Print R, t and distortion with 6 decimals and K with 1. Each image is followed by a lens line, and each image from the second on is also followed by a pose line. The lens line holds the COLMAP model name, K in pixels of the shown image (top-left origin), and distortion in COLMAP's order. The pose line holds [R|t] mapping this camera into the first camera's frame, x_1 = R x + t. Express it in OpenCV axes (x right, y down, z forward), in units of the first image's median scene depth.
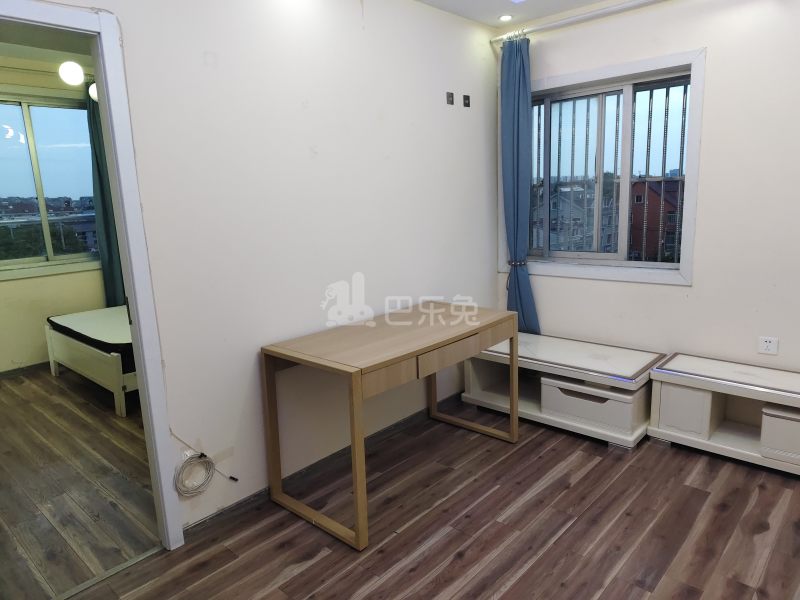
lens RADIAL K [[544.5, 0, 408.9], [0, 544.5, 297.3], [0, 0, 1]] dist [0.053255, -0.053918]
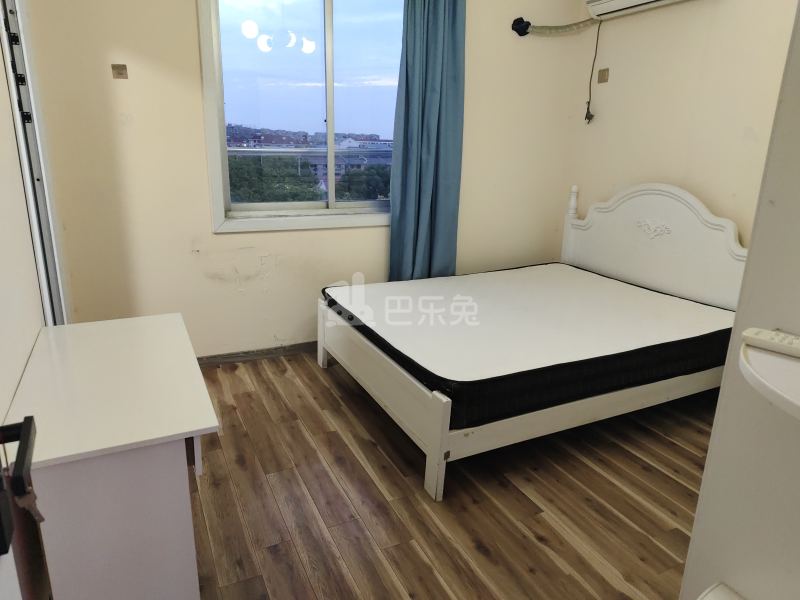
lens RADIAL K [[544.5, 0, 395.6], [0, 544.5, 307.2], [0, 0, 1]] dist [0.047390, -0.044887]
pose [[0.923785, 0.163363, -0.346314, -0.376092], [-0.124616, 0.983452, 0.131503, -0.054297], [0.362066, -0.078324, 0.928856, 0.440226]]
